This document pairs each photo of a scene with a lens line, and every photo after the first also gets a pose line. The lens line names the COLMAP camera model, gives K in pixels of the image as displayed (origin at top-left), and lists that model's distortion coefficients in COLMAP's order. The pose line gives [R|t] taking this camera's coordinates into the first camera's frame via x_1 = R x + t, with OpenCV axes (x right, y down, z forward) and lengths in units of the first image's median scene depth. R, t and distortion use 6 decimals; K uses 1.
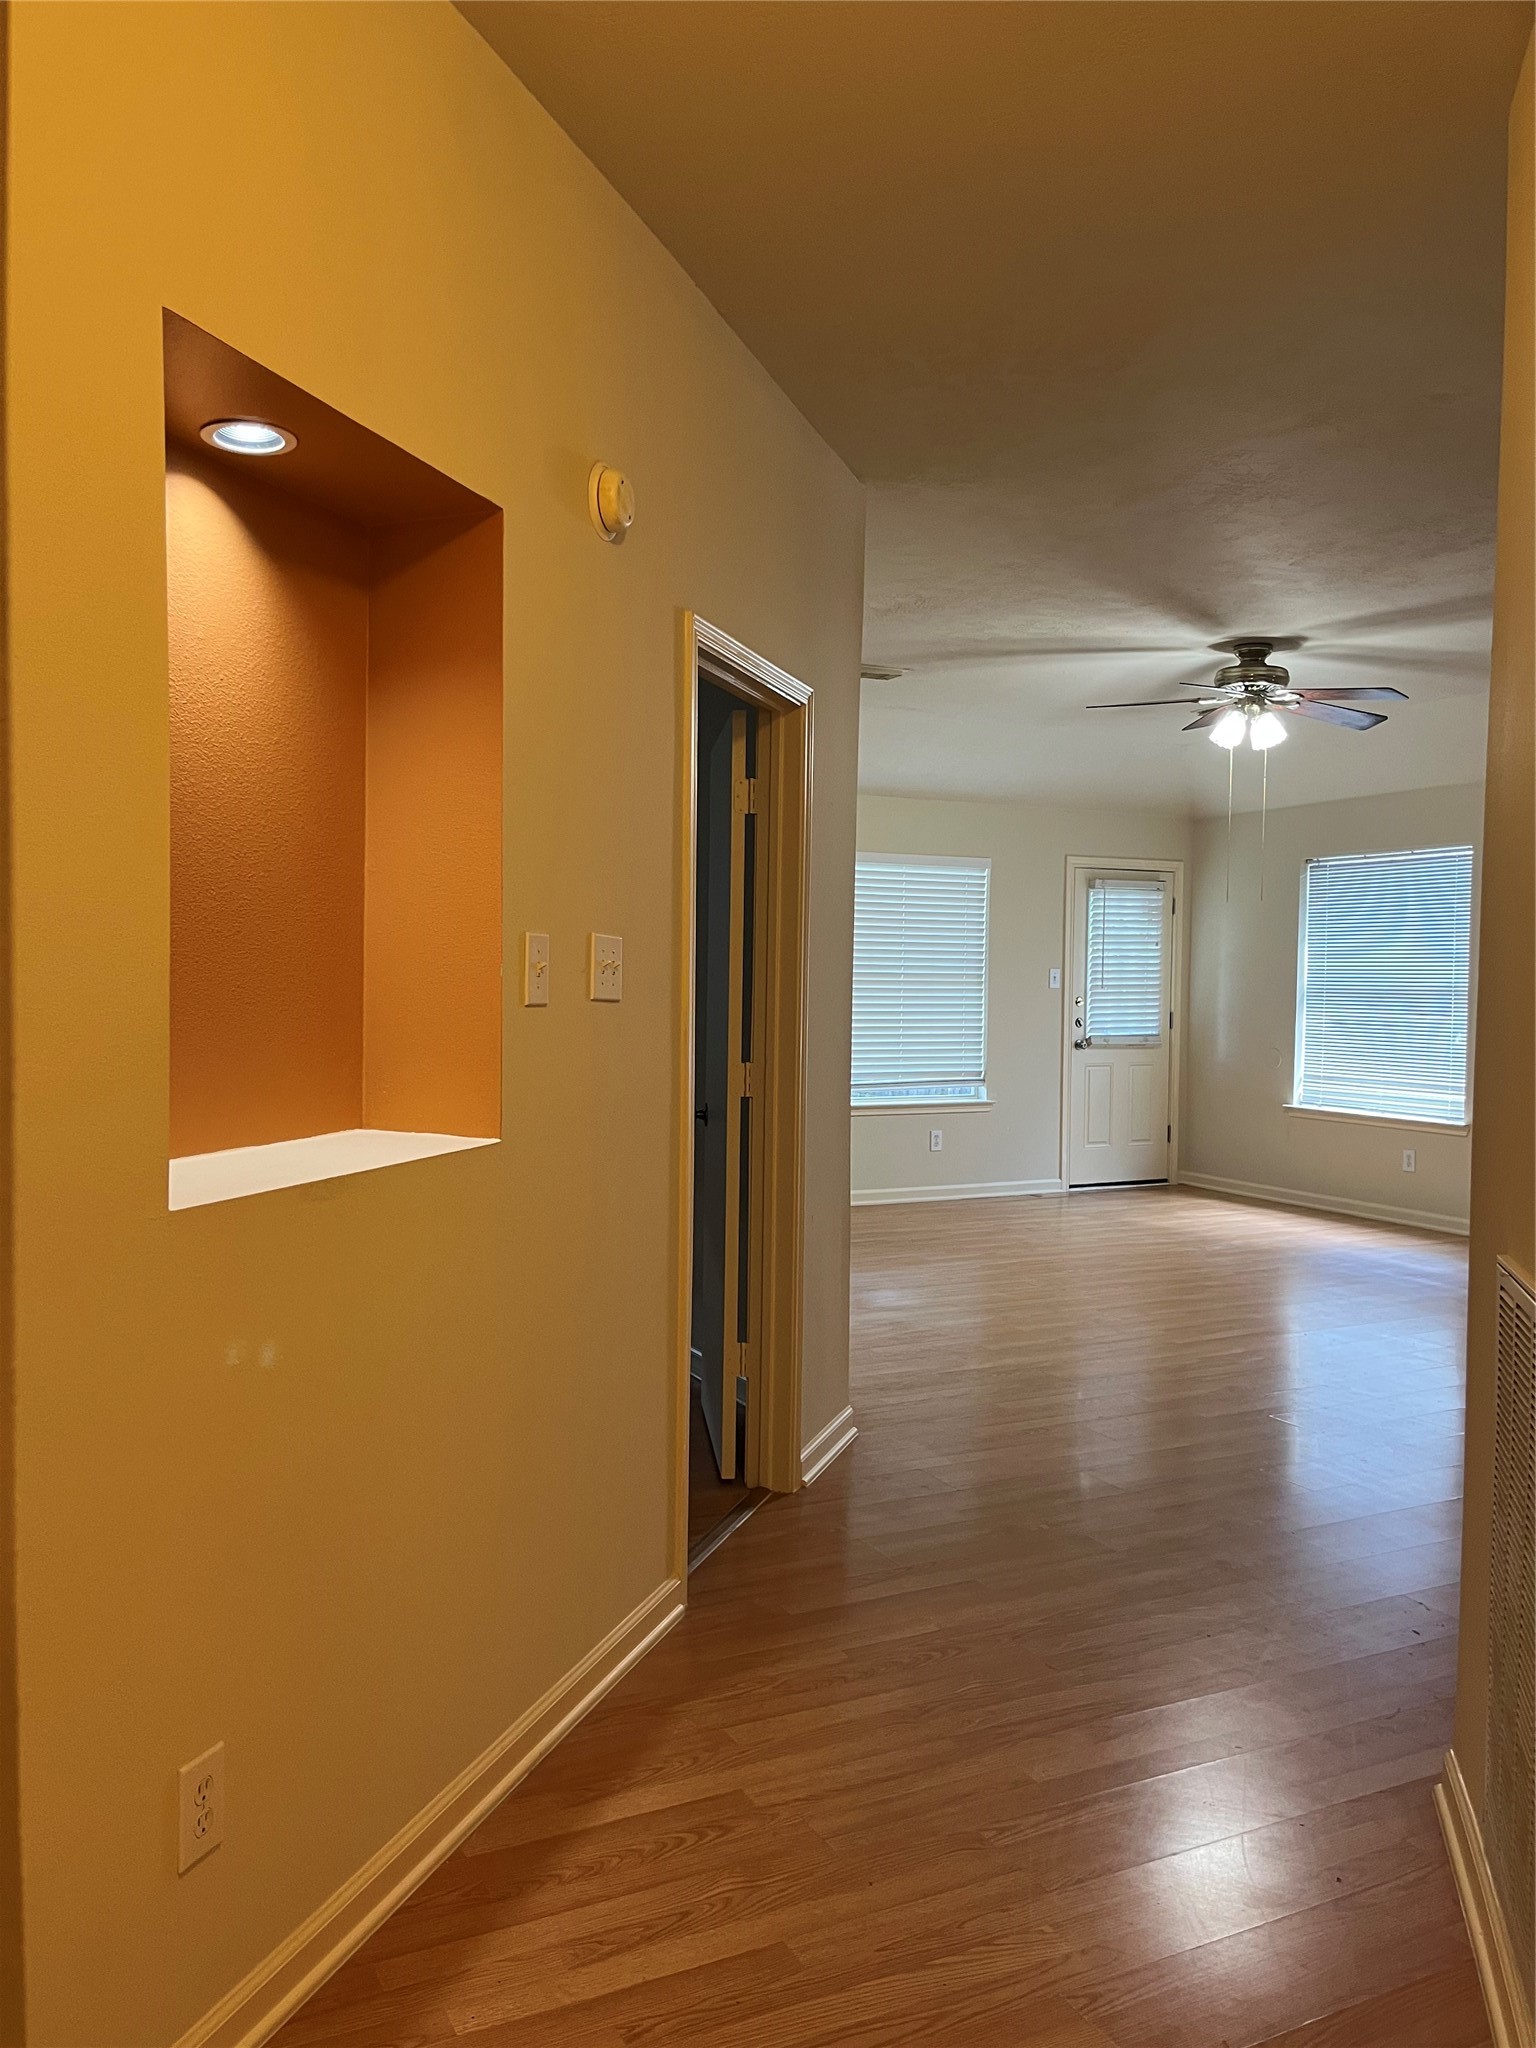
lens RADIAL K [[1535.9, 0, 752.2], [0, 1535.9, 1037.5], [0, 0, 1]] dist [0.053052, -0.070999]
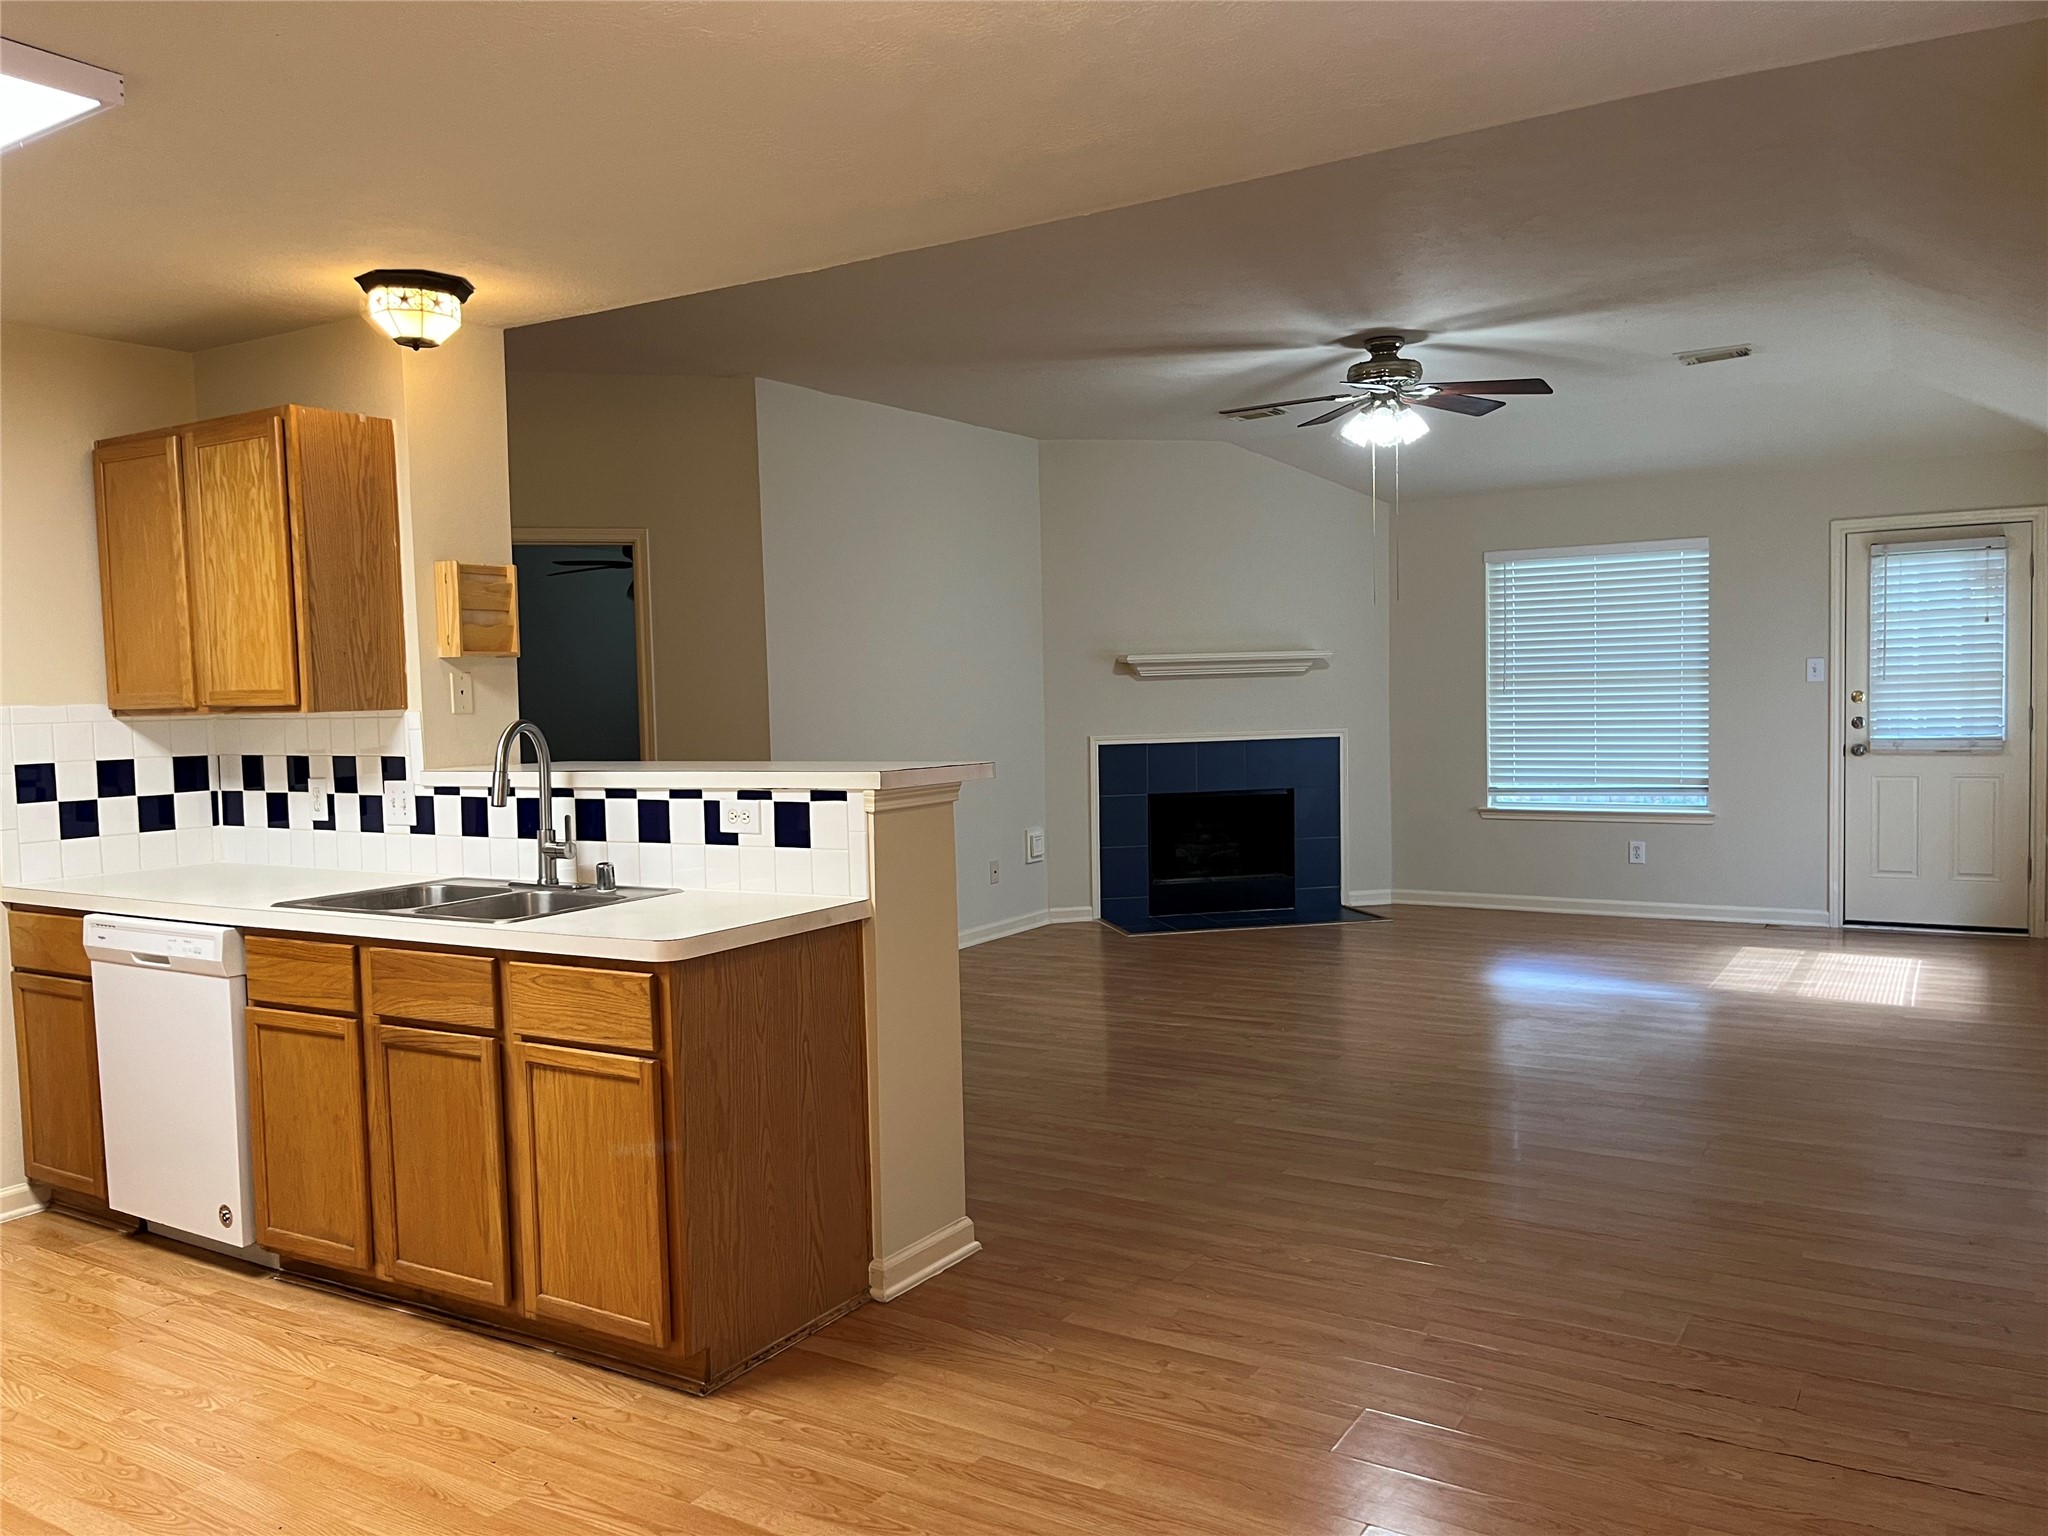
lens RADIAL K [[1535.9, 0, 996.5], [0, 1535.9, 762.4], [0, 0, 1]] dist [0.053052, -0.070999]
pose [[0.518895, 0.018011, -0.854649, 0.702172], [0.000208, 0.999775, 0.021196, -0.006448], [0.854838, -0.011176, 0.518774, 0.188462]]
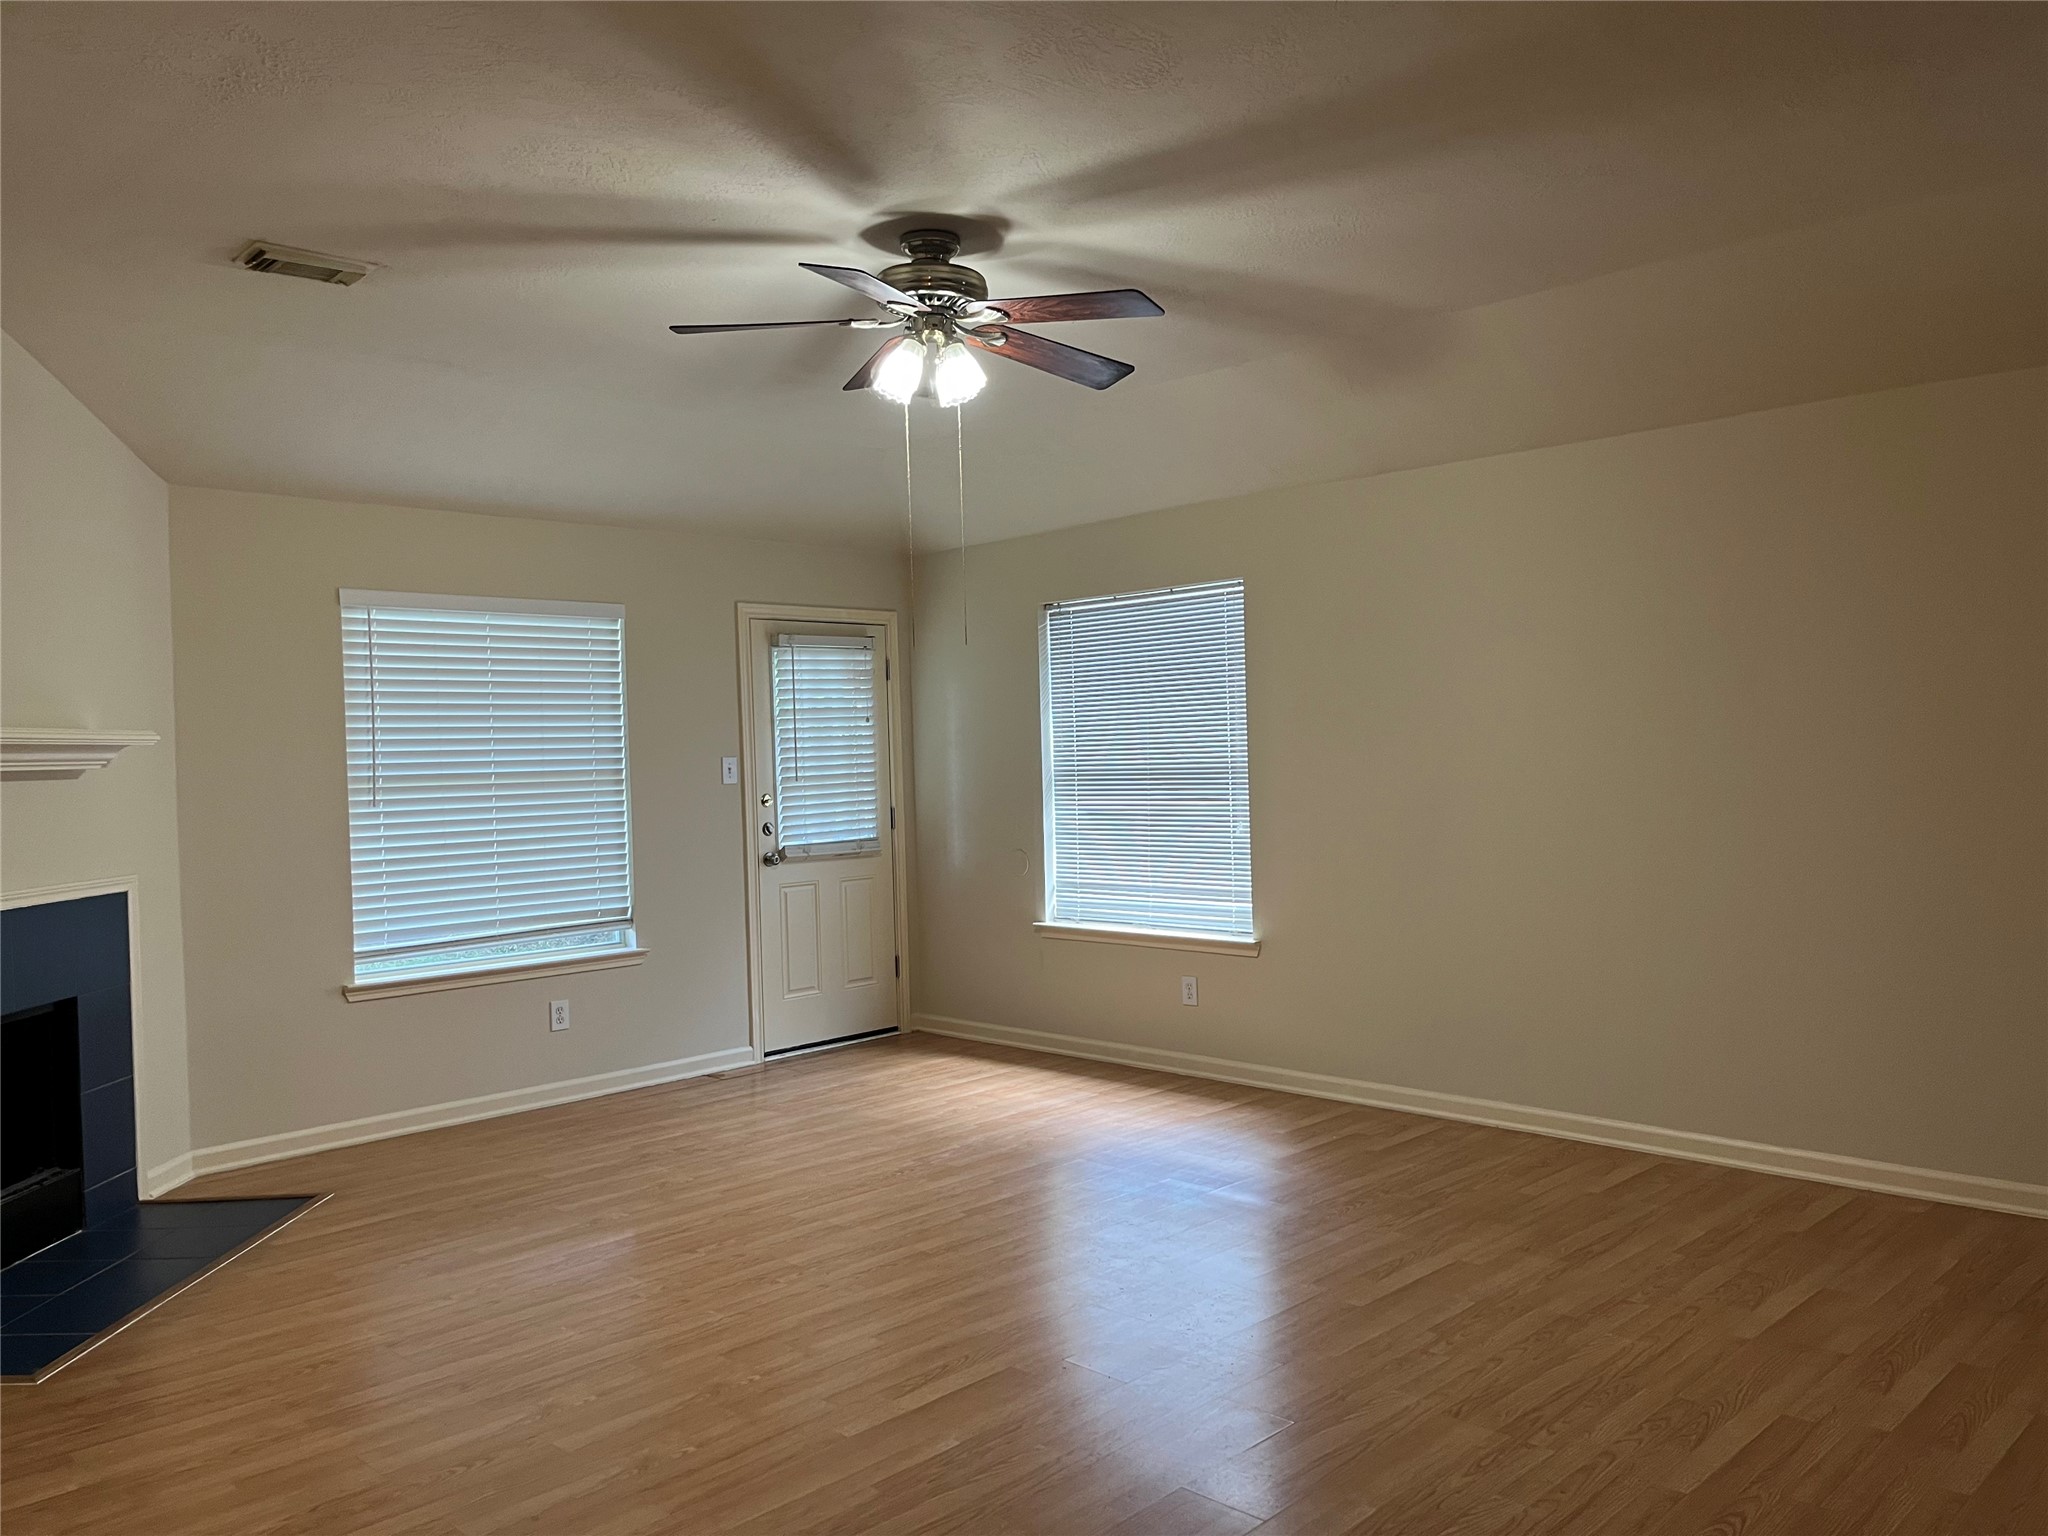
lens RADIAL K [[1535.9, 0, 1040.8], [0, 1535.9, 781.1], [0, 0, 1]] dist [0.053052, -0.070999]
pose [[0.946814, -0.045455, 0.318554, 0.106723], [0.053247, 0.998457, -0.015789, -0.014648], [-0.317345, 0.031911, 0.947773, 0.271973]]
